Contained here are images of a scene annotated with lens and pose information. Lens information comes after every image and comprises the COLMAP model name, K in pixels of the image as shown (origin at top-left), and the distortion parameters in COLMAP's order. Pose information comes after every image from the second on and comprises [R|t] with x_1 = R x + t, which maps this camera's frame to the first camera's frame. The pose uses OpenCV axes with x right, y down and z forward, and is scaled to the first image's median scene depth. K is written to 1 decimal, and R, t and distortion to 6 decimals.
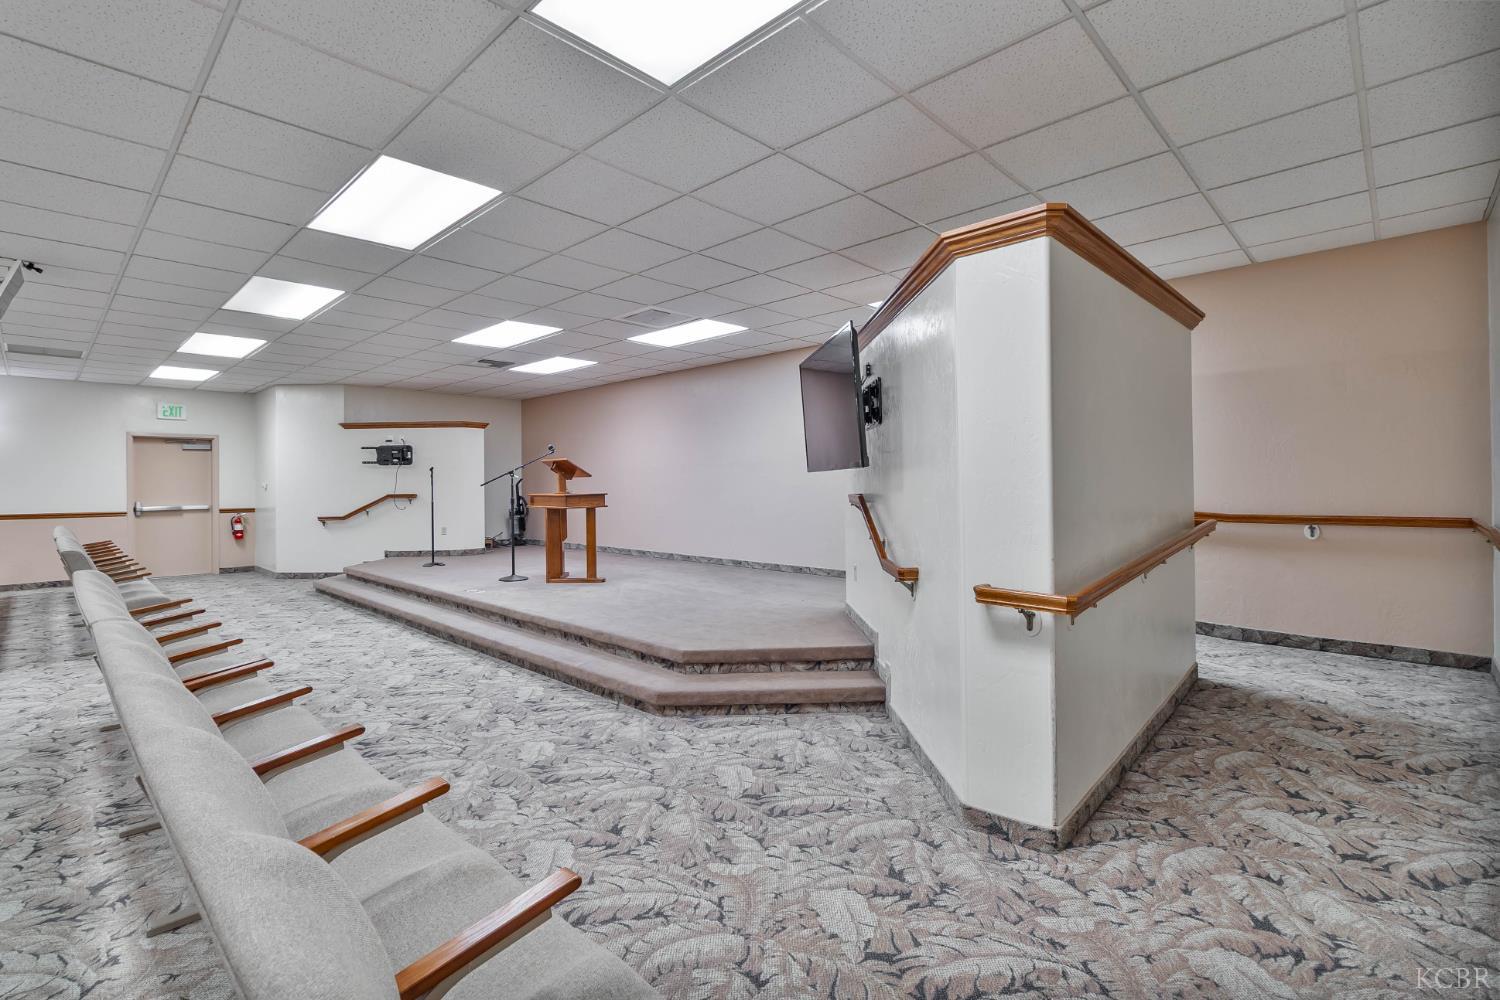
lens RADIAL K [[685.1, 0, 740.2], [0, 685.1, 499.2], [0, 0, 1]] dist [-0.000325, 0.001095]
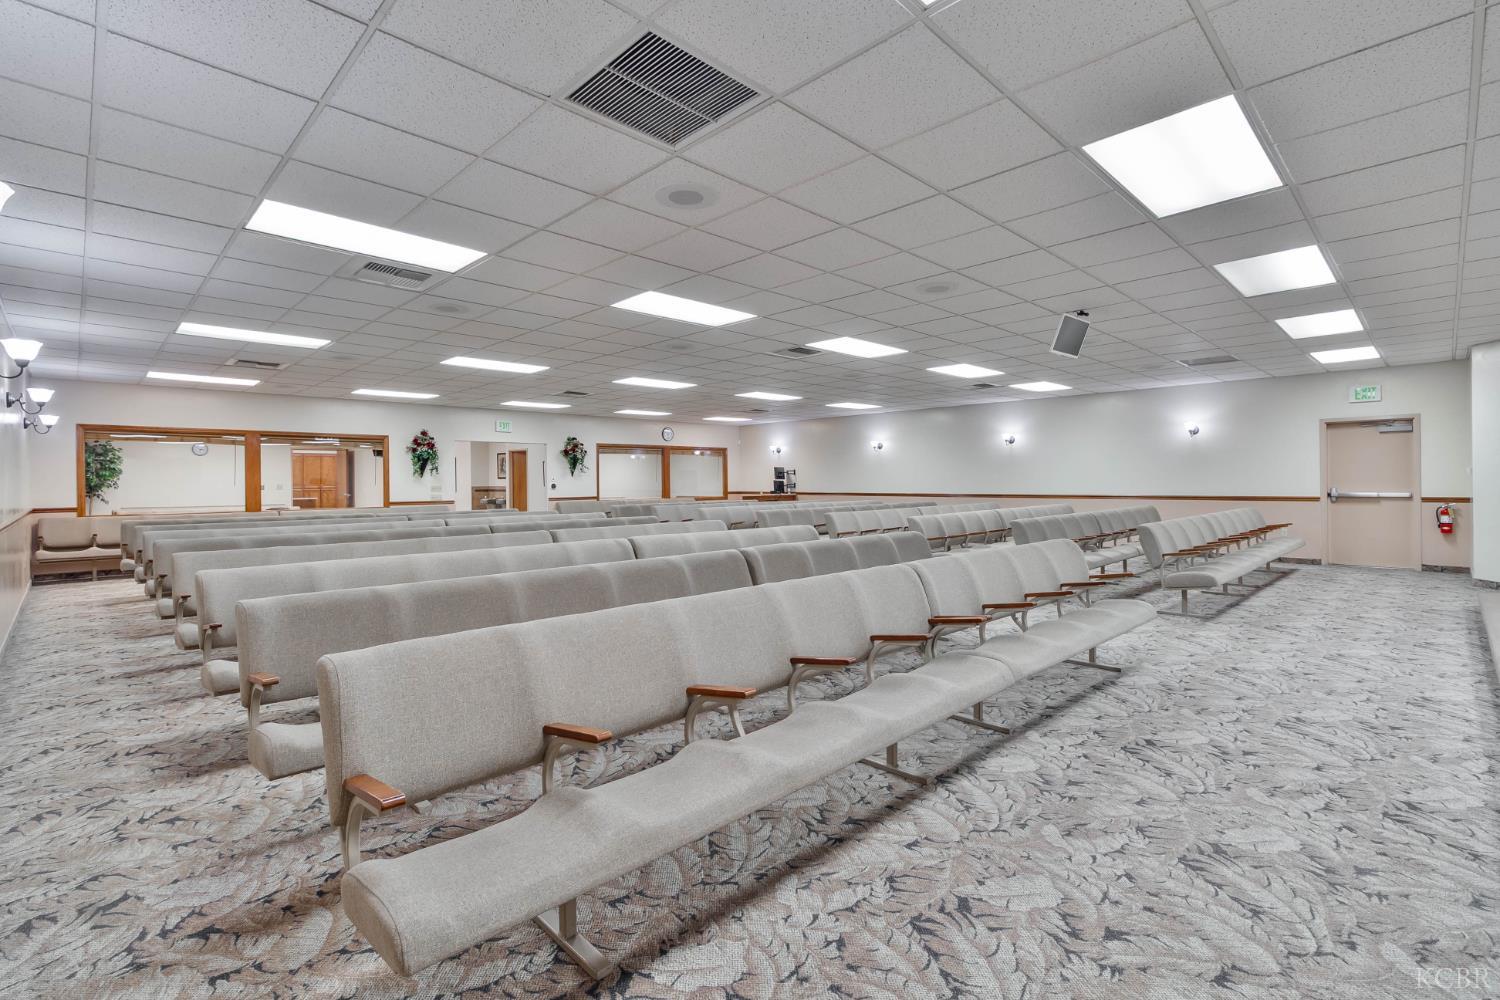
lens RADIAL K [[685.1, 0, 740.3], [0, 685.1, 493.1], [0, 0, 1]] dist [-0.000325, 0.001095]
pose [[-0.045578, 0.021234, -0.998735, 0.458994], [-0.005472, 0.999754, 0.021505, -0.014170], [0.998946, 0.006445, -0.045450, 0.487740]]
